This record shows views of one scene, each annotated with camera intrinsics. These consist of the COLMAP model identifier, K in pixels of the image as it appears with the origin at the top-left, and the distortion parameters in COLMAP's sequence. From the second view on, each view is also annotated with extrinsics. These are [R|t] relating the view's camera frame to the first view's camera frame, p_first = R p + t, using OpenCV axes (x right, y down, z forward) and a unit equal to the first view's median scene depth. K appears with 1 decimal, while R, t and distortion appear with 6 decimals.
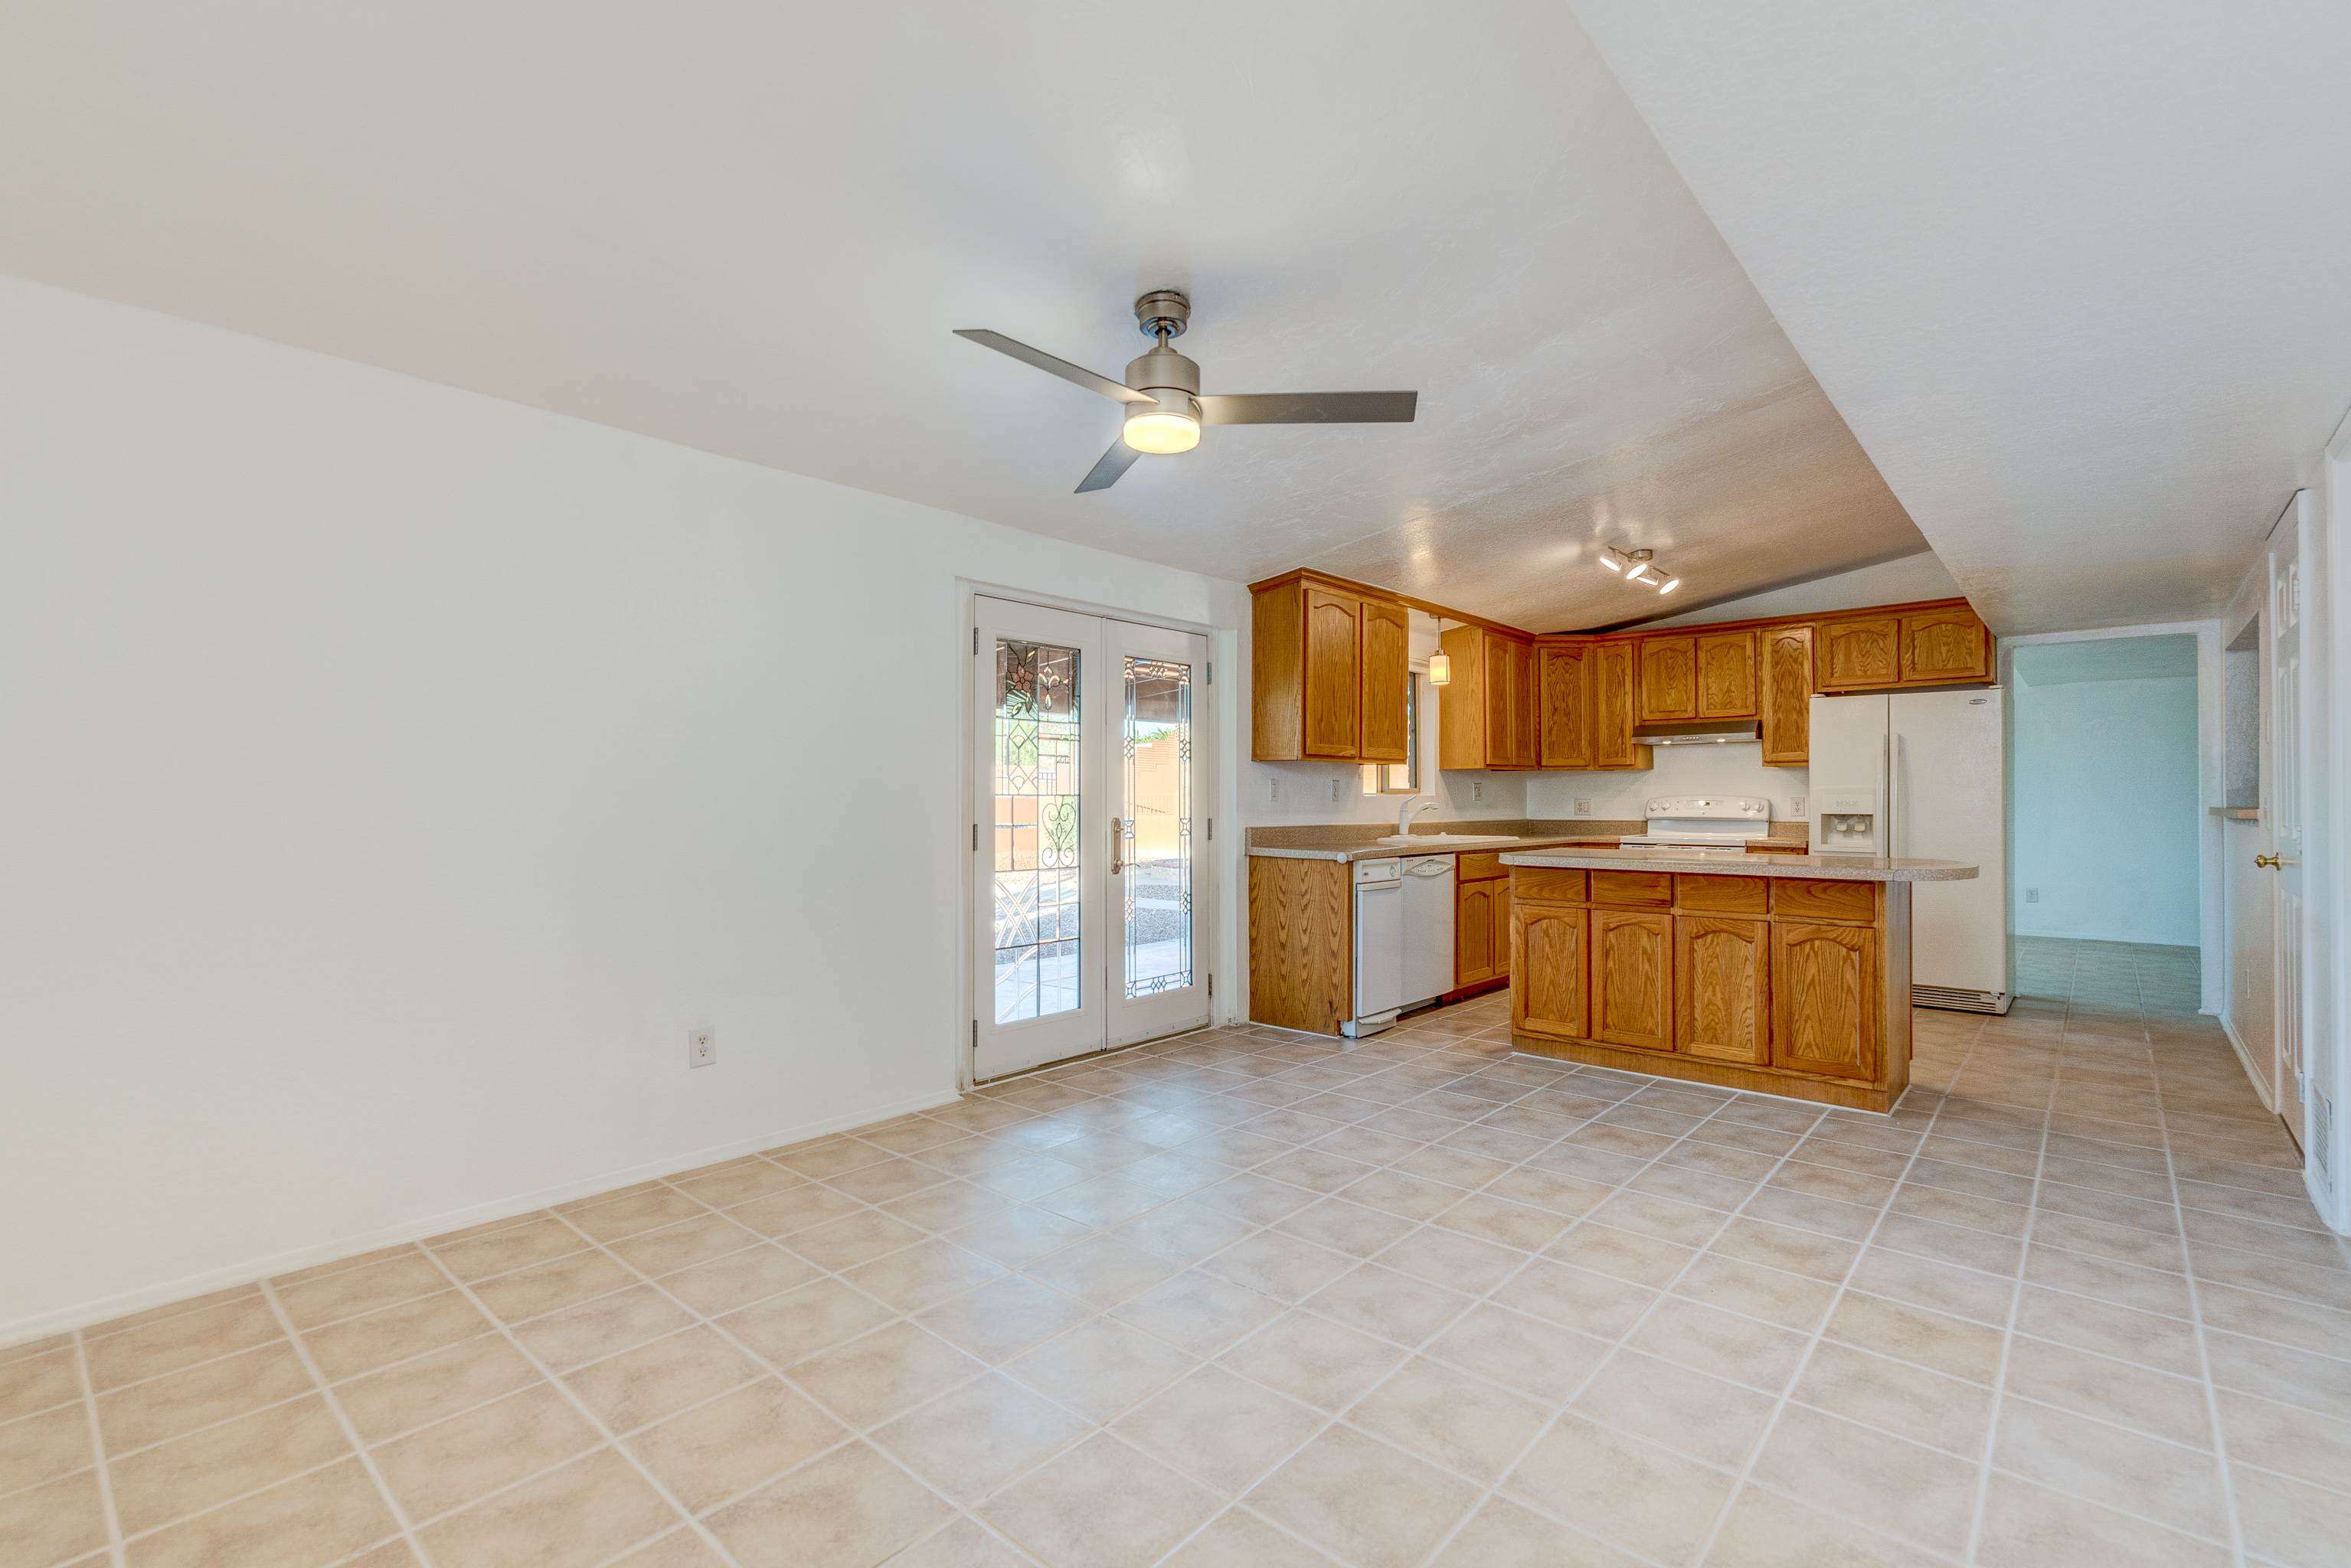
lens RADIAL K [[1047.1, 0, 1175.8], [0, 1047.1, 796.0], [0, 0, 1]] dist [-0.005112, 0.000193]
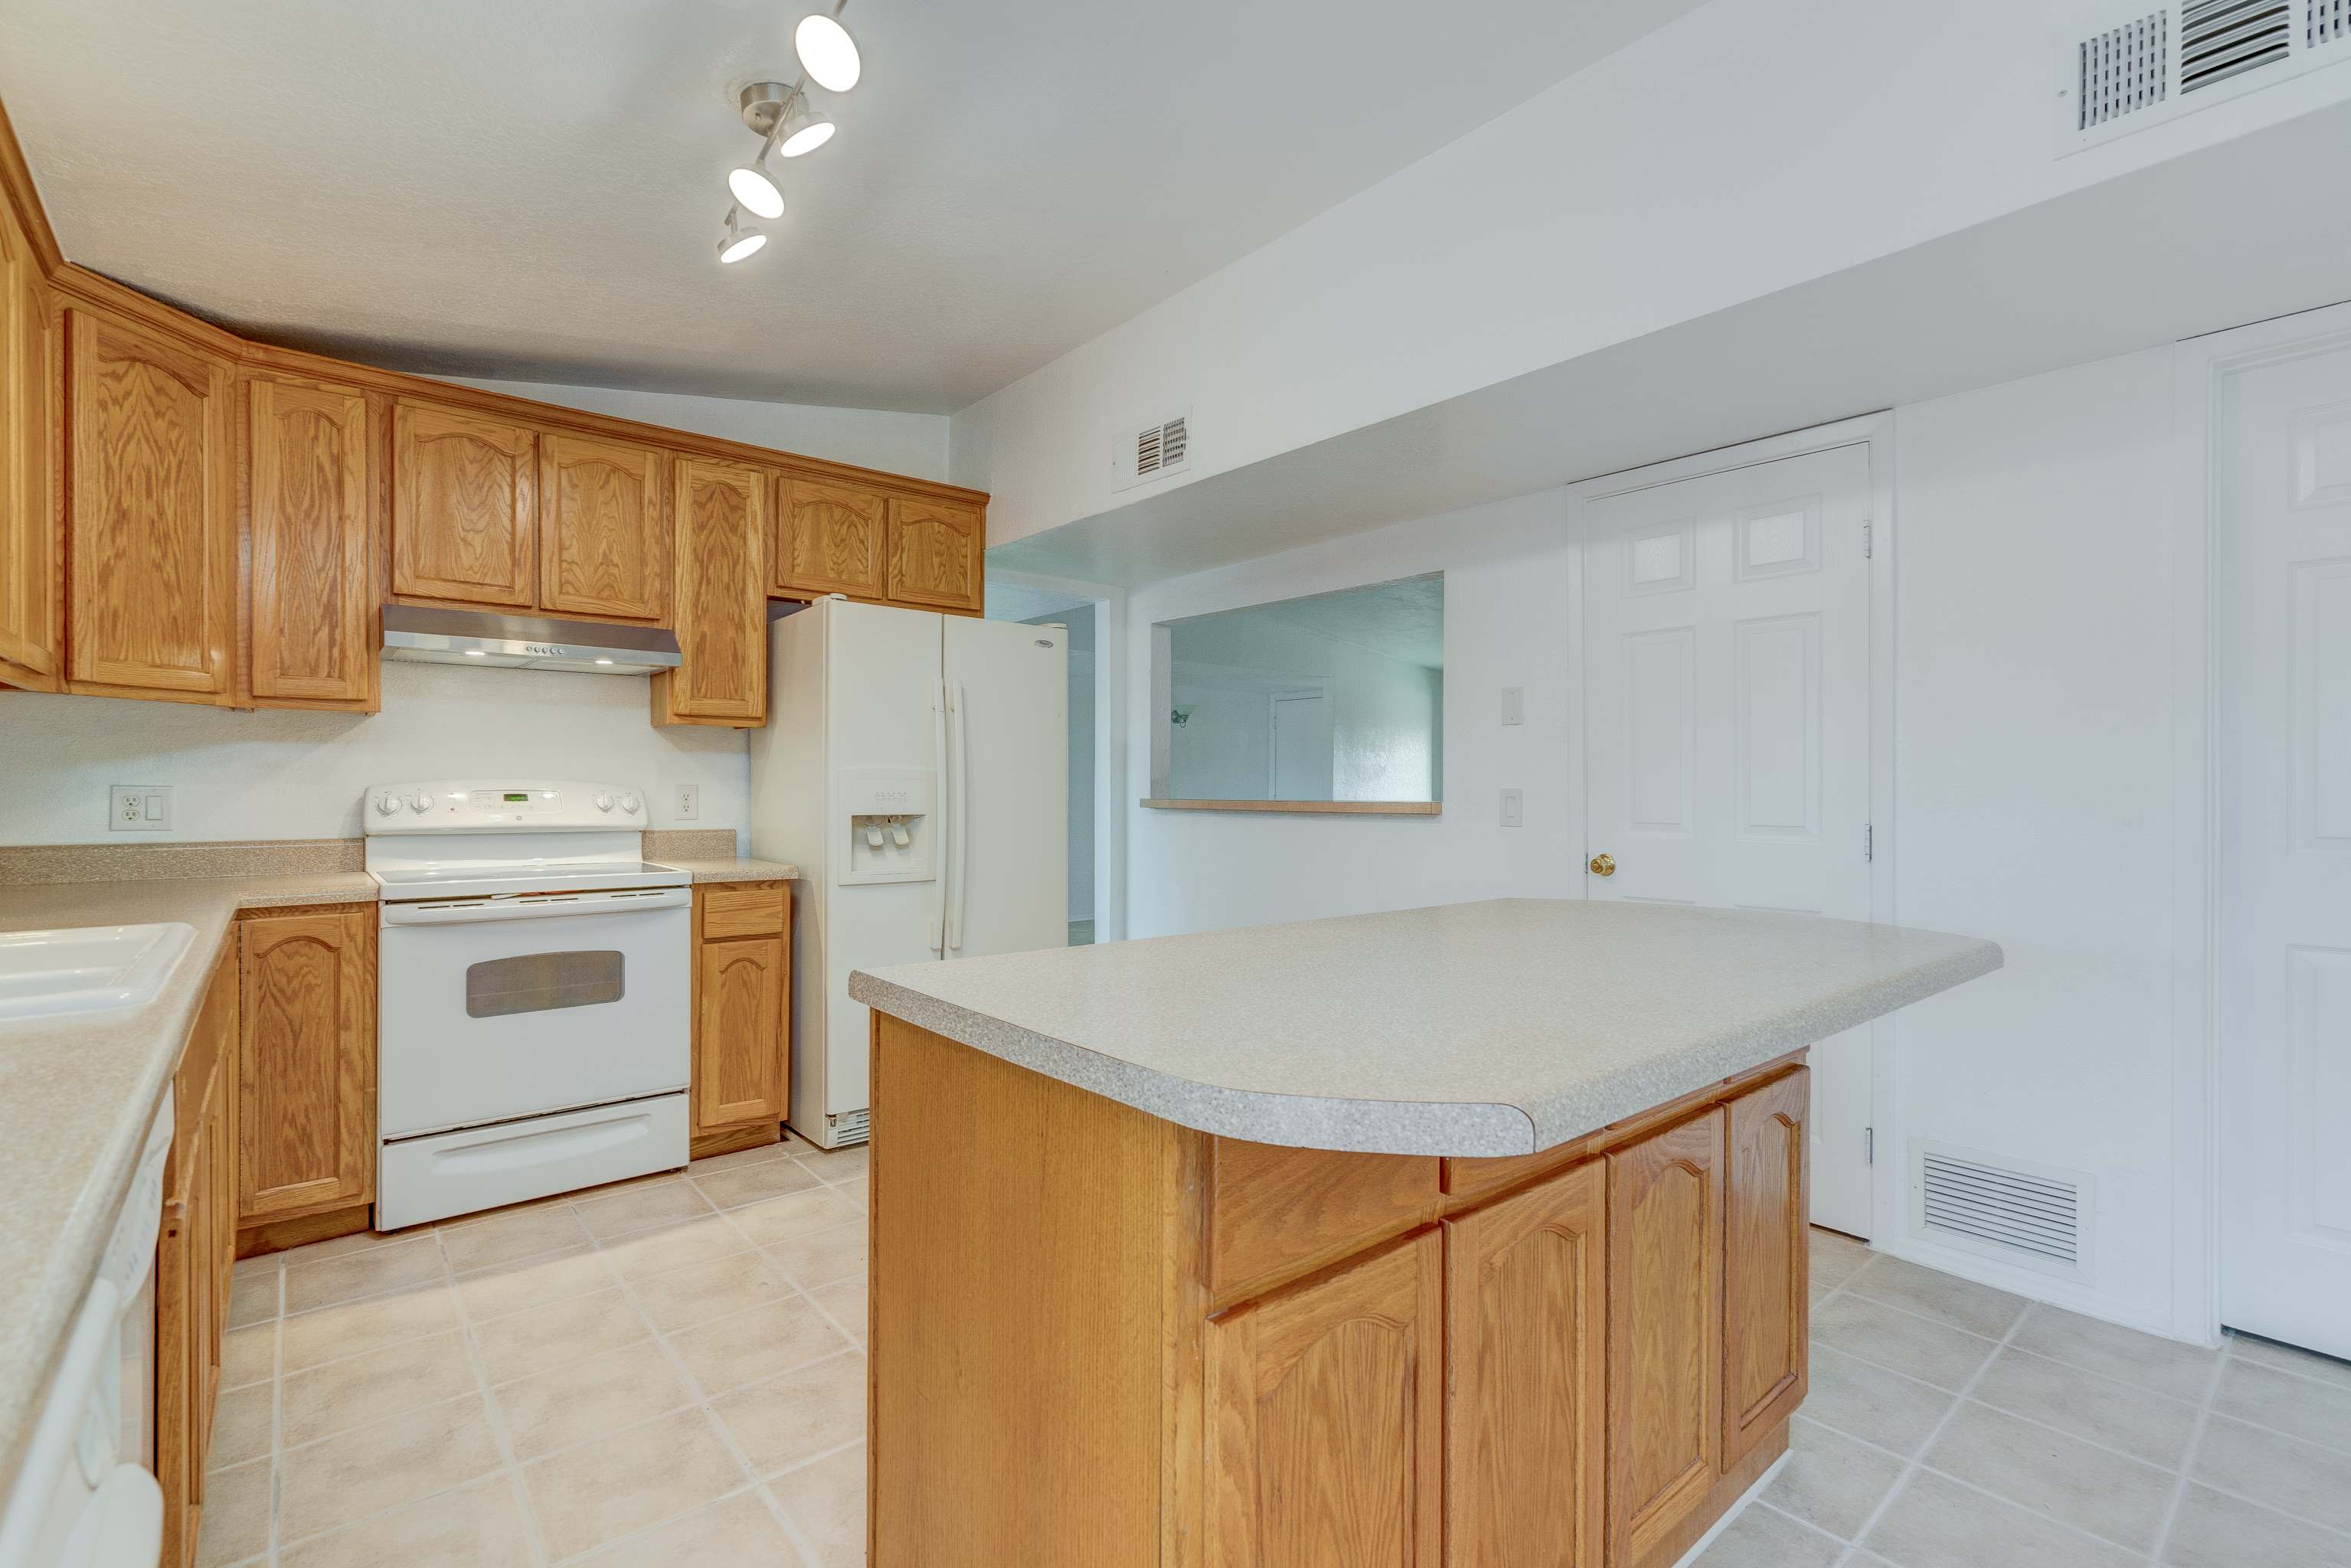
lens RADIAL K [[1064.8, 0, 1182.4], [0, 1064.8, 786.7], [0, 0, 1]] dist [-0.003176, 0.000506]
pose [[0.151818, 0.005573, 0.988393, 0.137022], [-0.007455, 0.999962, -0.004493, 0.004793], [-0.988380, -0.006686, 0.151854, 1.052151]]
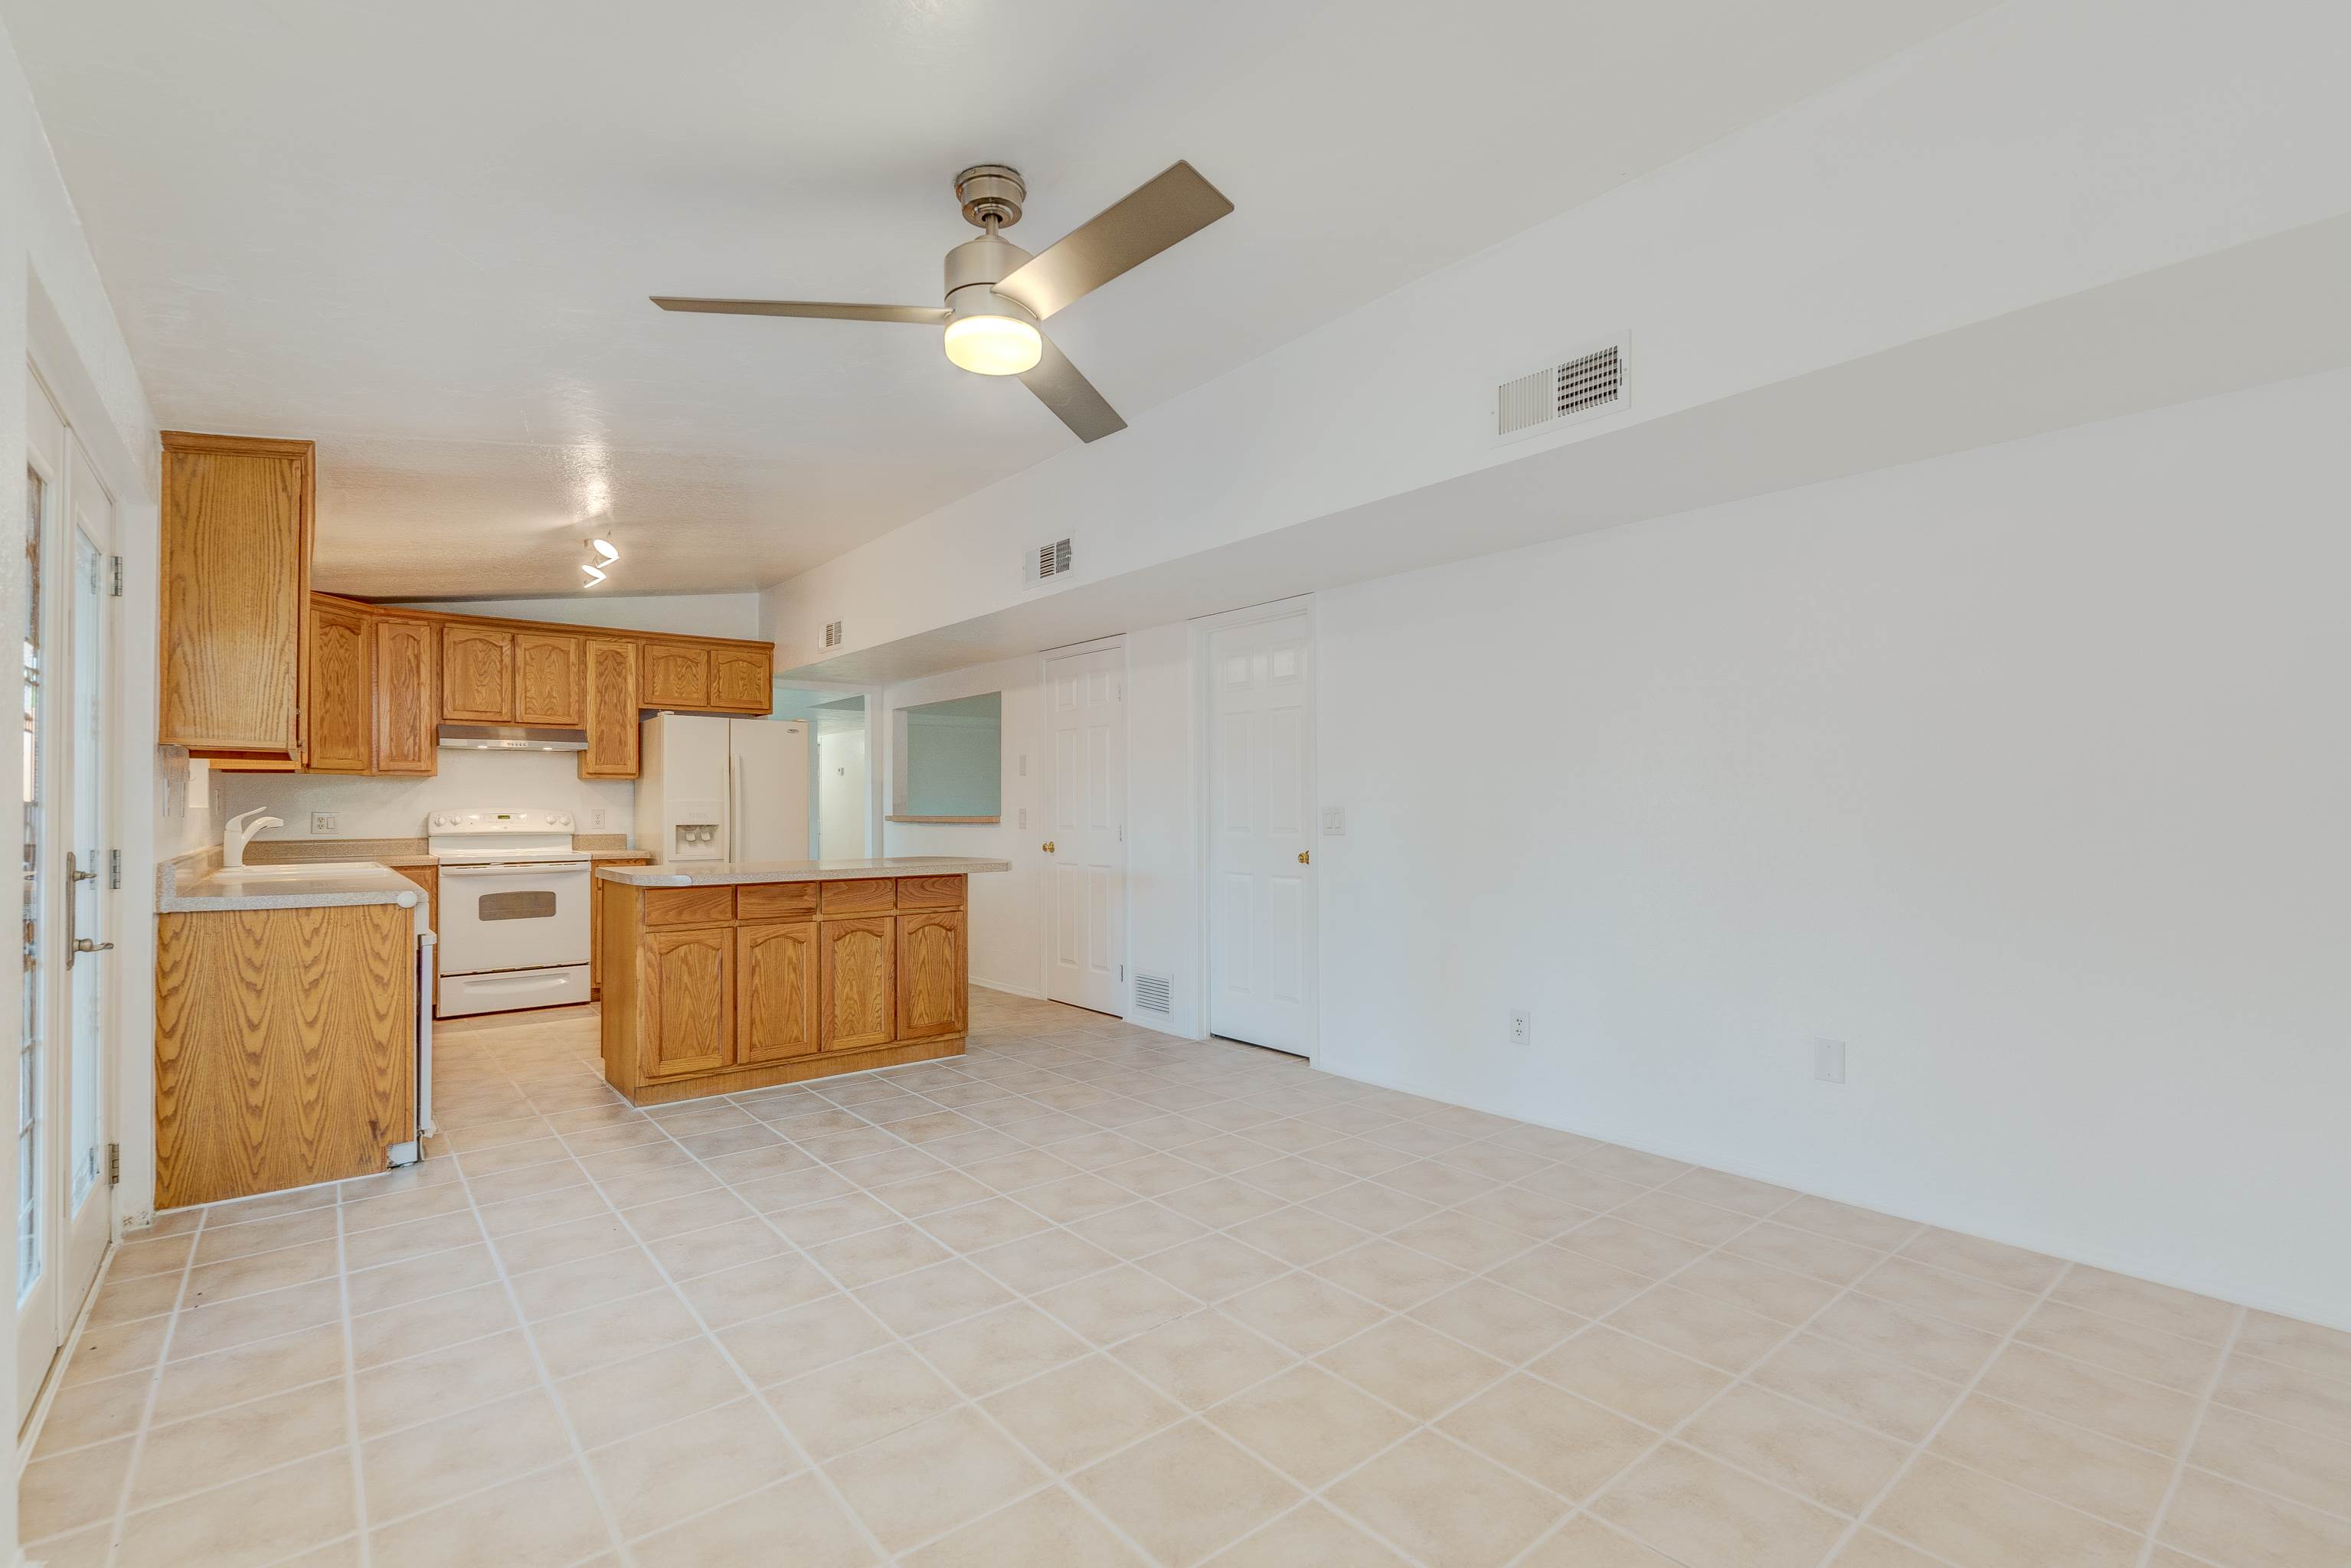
lens RADIAL K [[1047.1, 0, 1175.8], [0, 1047.1, 796.0], [0, 0, 1]] dist [-0.005112, 0.000193]
pose [[0.158009, 0.012811, 0.987355, -0.488742], [0.000062, 0.999916, -0.012984, 0.002122], [-0.987438, 0.002113, 0.157995, 0.470260]]
